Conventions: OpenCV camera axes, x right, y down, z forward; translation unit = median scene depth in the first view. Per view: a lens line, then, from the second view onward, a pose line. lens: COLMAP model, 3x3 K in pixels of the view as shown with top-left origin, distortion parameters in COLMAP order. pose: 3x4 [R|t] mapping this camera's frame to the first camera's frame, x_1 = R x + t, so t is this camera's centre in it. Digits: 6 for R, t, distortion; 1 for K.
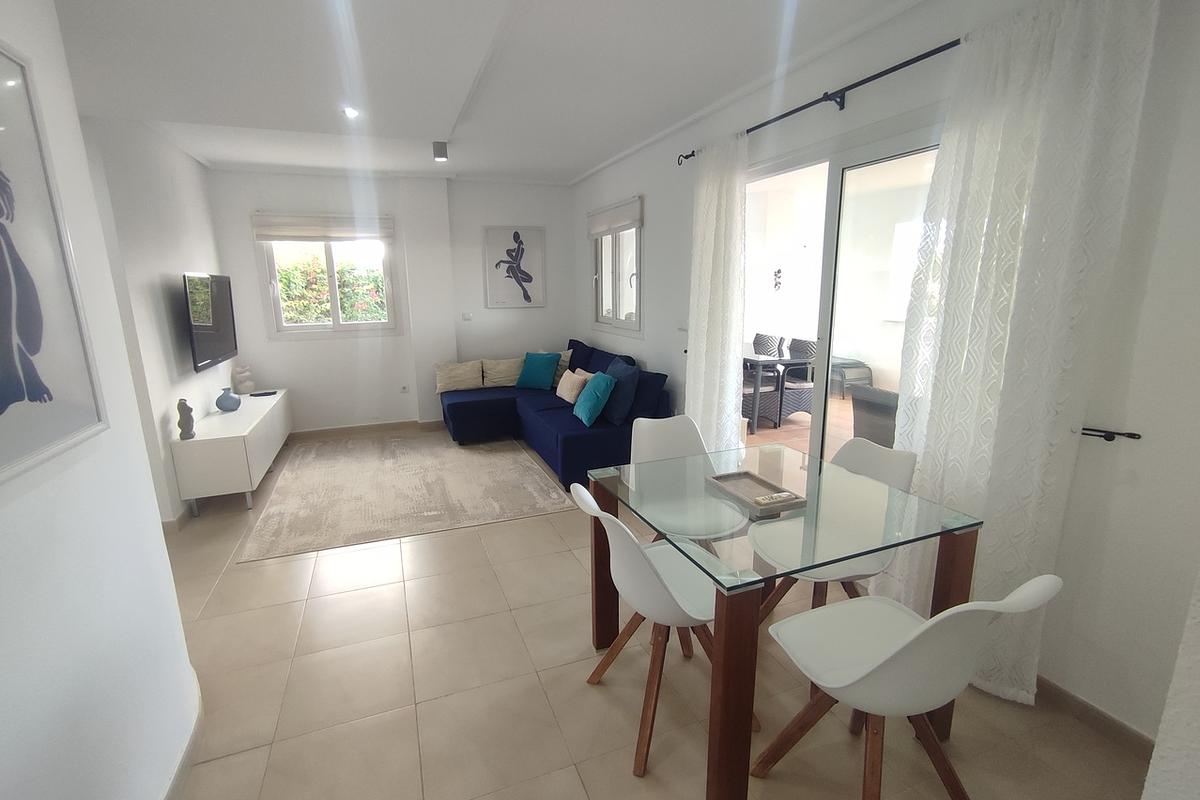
lens RADIAL K [[544.7, 0, 587.4], [0, 544.7, 402.0], [0, 0, 1]] dist [-0.051136, 0.055849]
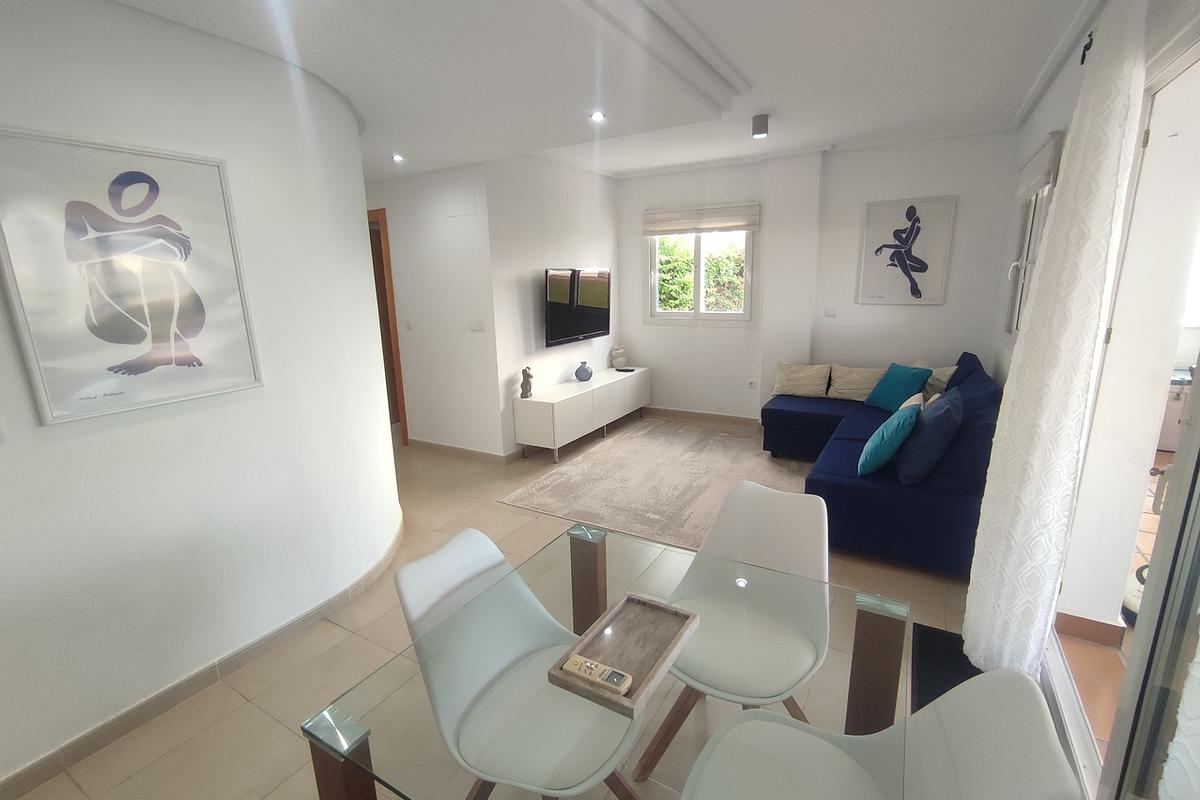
lens RADIAL K [[542.6, 0, 600.0], [0, 542.6, 400.0], [0, 0, 1]] dist [-0.023036, 0.014565]
pose [[0.629698, 0.175238, -0.756817, 0.253870], [-0.152275, 0.983169, 0.100951, -0.060359], [0.761770, 0.051676, 0.645784, 0.207288]]
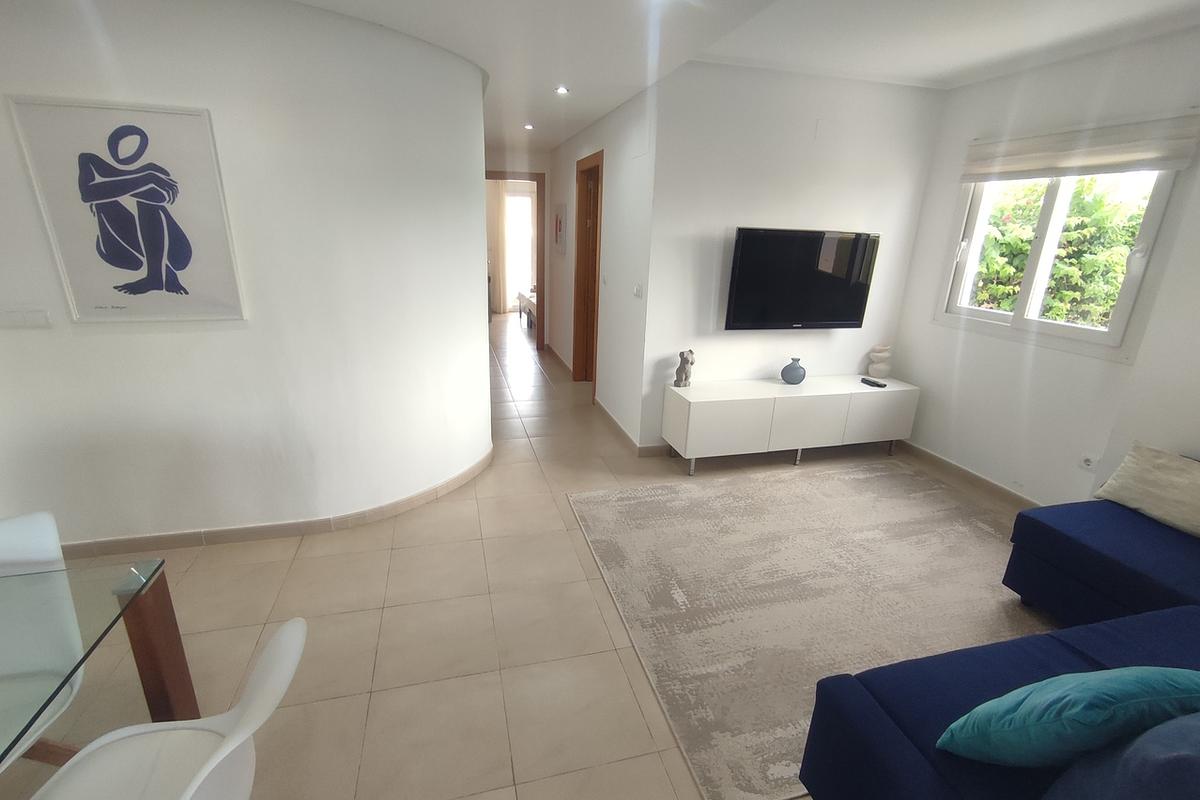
lens RADIAL K [[545.8, 0, 597.9], [0, 545.8, 406.3], [0, 0, 1]] dist [-0.026956, 0.013703]
pose [[-0.096868, 0.327695, -0.939805, 0.204339], [-0.239736, 0.908762, 0.341581, -0.157794], [0.965993, 0.258393, -0.009470, 0.611611]]
